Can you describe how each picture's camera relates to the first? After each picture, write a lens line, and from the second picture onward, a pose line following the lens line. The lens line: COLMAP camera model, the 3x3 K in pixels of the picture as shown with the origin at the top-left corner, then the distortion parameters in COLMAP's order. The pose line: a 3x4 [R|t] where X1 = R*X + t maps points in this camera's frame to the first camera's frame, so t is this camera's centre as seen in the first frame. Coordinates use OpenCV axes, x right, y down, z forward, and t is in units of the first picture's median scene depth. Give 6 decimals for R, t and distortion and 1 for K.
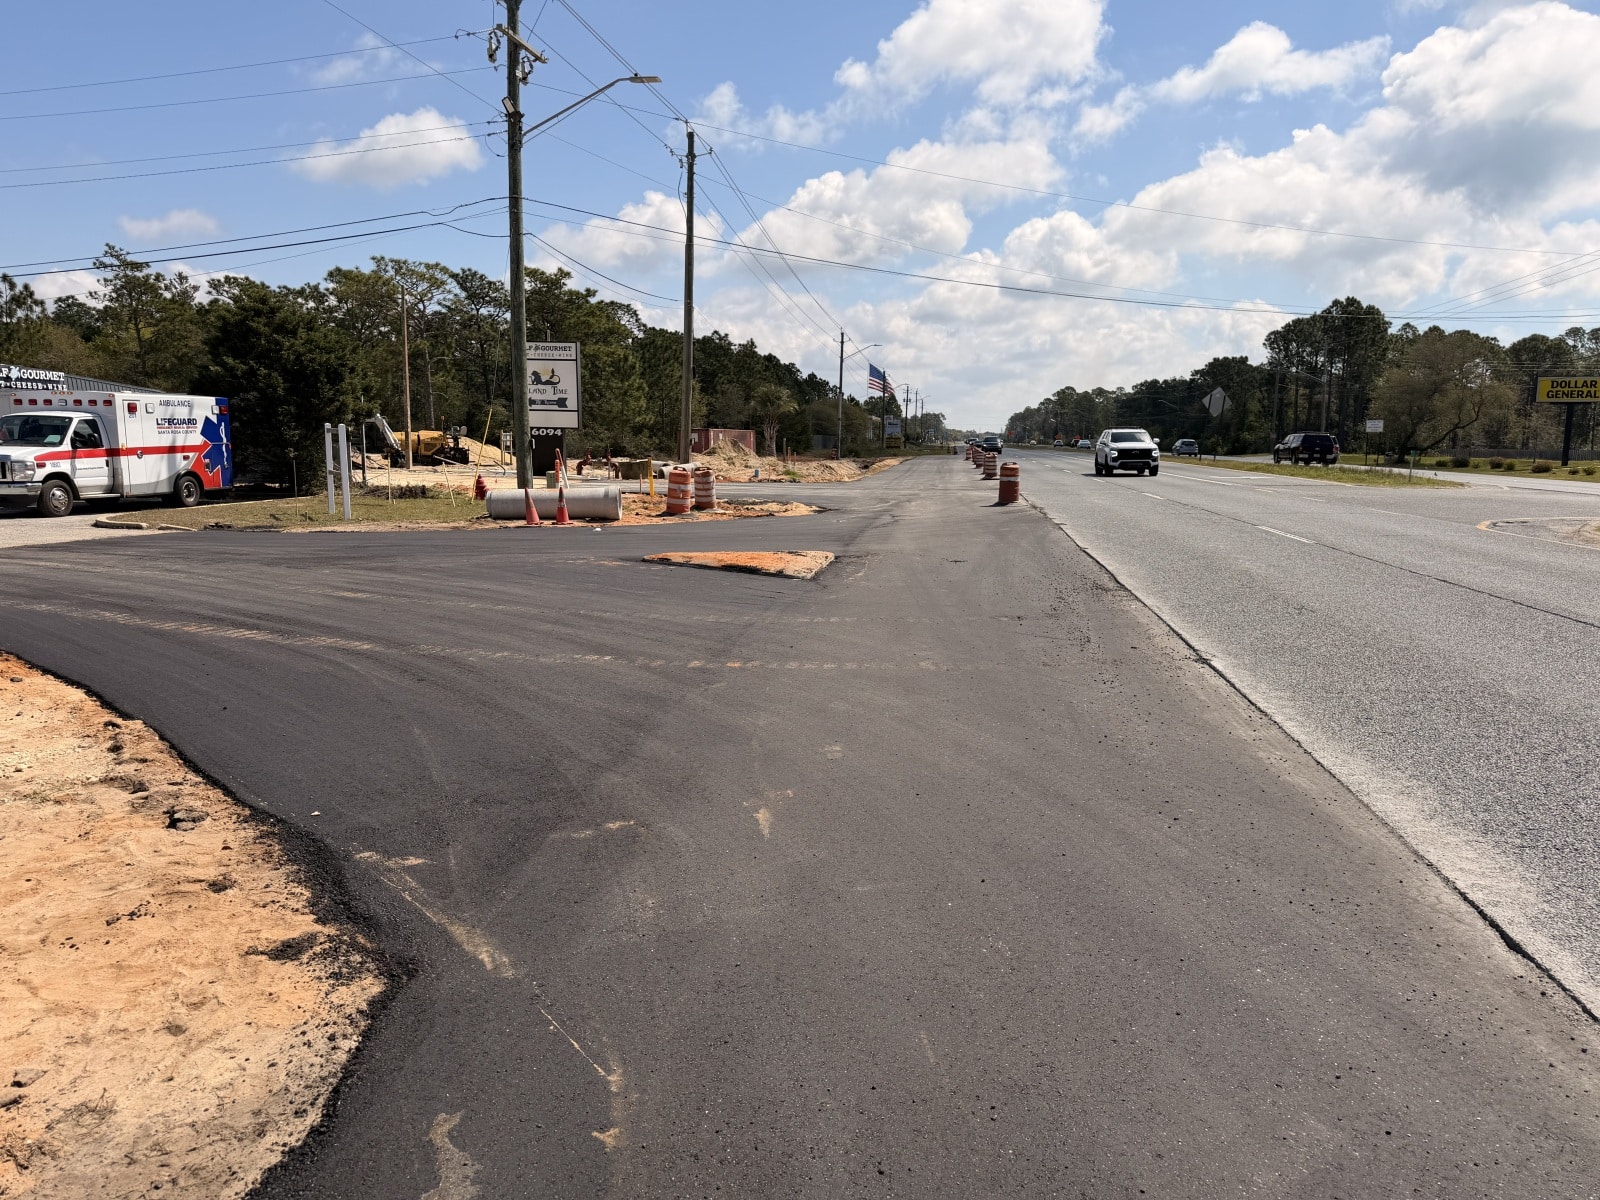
lens RADIAL K [[1127.9, 0, 800.0], [0, 1127.9, 600.0], [0, 0, 1]] dist [0.062945, -0.103090]
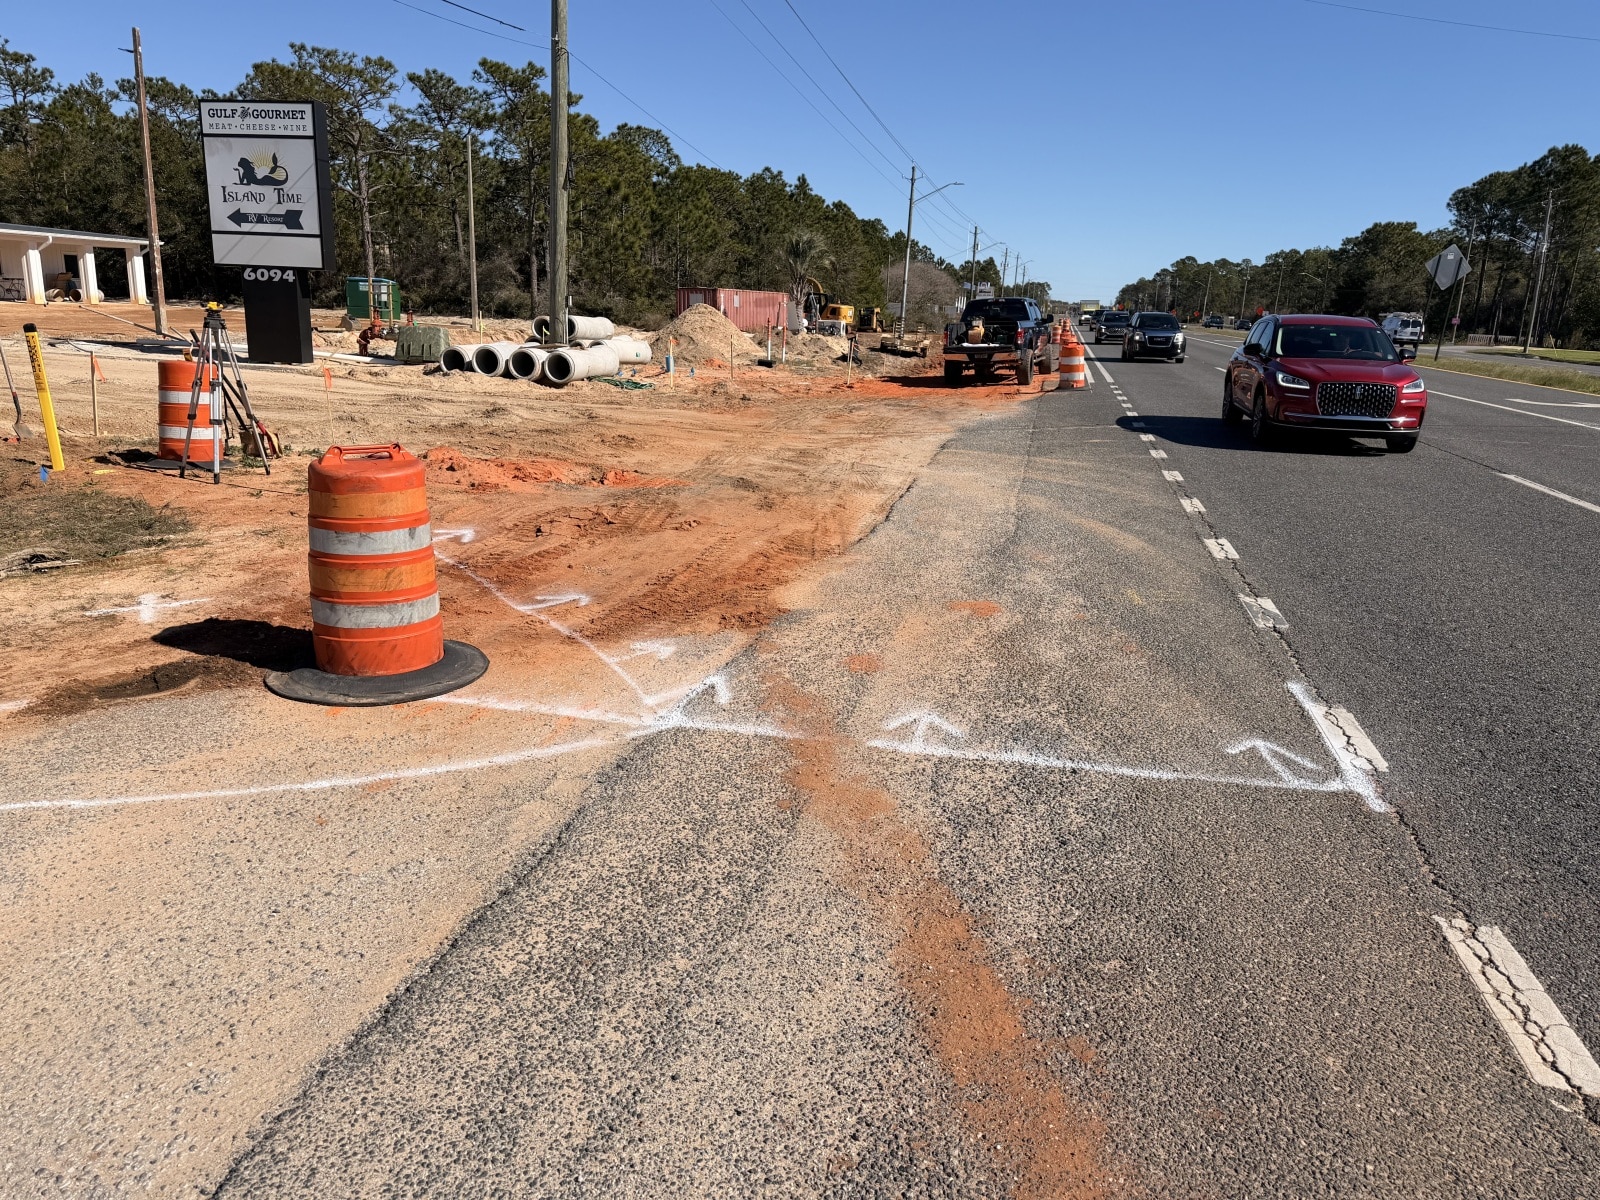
lens RADIAL K [[1136.8, 0, 800.0], [0, 1136.8, 600.0], [0, 0, 1]] dist [0.010783, -0.017568]
pose [[0.996071, 0.049402, -0.073499, 0.024238], [-0.040847, 0.992679, 0.113662, -0.020599], [0.078576, -0.110214, 0.990797, 0.143885]]
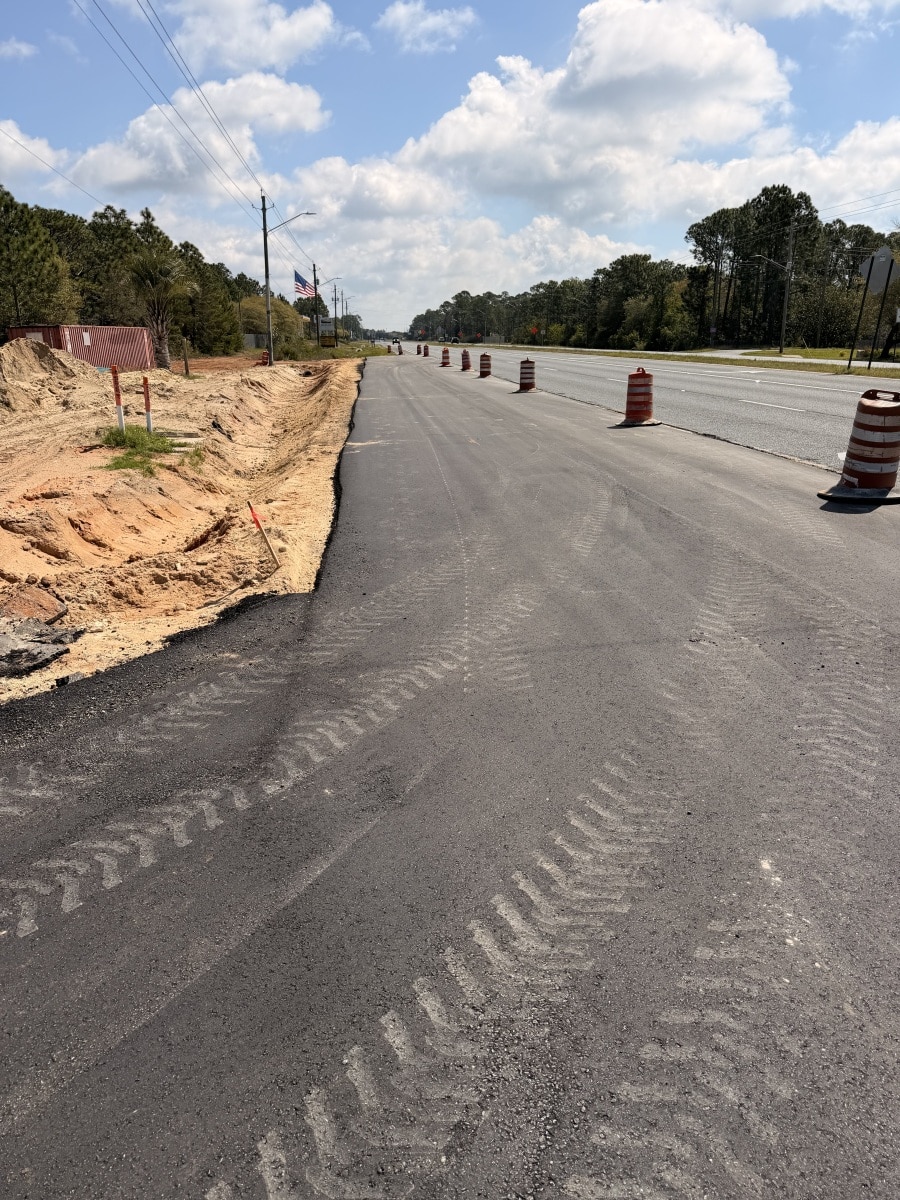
lens RADIAL K [[845.9, 0, 450.0], [0, 845.9, 600.0], [0, 0, 1]] dist [0.062945, -0.103090]
pose [[0.973831, -0.080358, 0.212593, 0.012278], [0.045981, 0.985724, 0.161966, -0.040759], [-0.222573, -0.147952, 0.963624, 0.284823]]
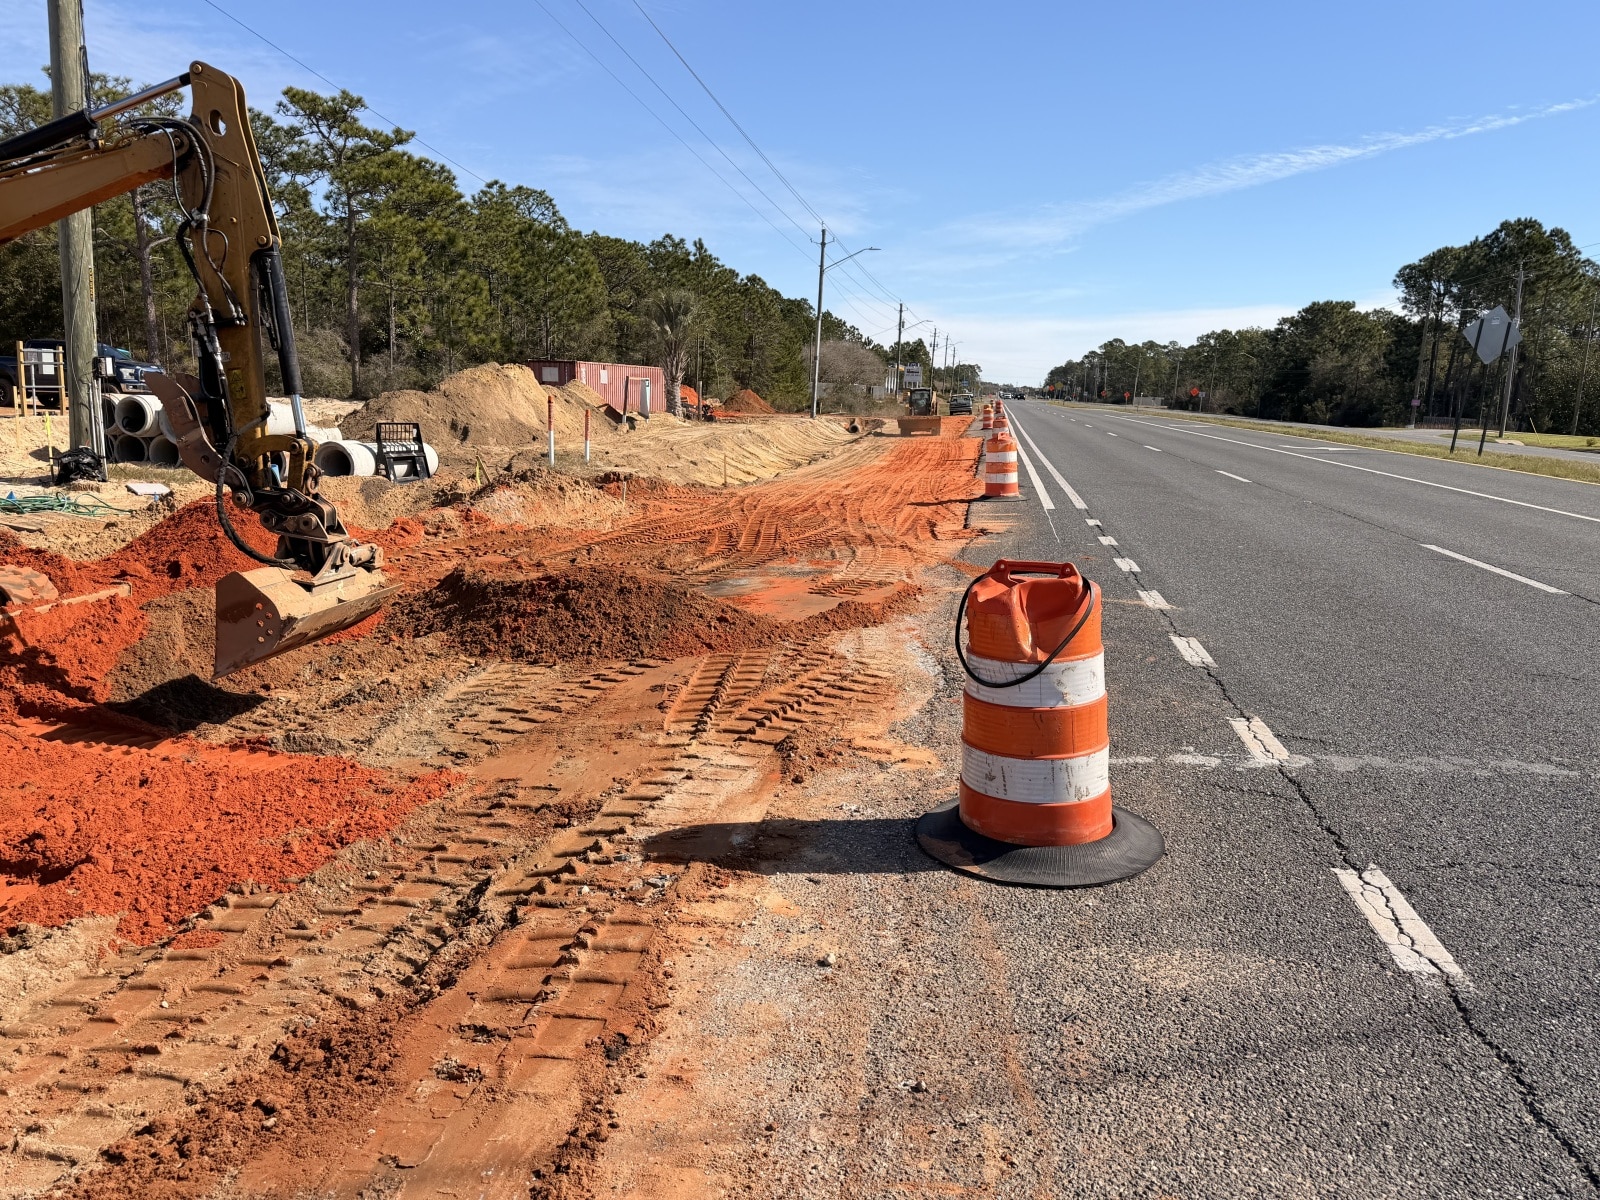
lens RADIAL K [[1127.9, 0, 800.0], [0, 1127.9, 600.0], [0, 0, 1]] dist [0.062945, -0.103090]
pose [[0.999035, 0.037201, -0.023332, 0.036872], [-0.036124, 0.998333, 0.045011, -0.033524], [0.024968, -0.044124, 0.998714, 0.237257]]
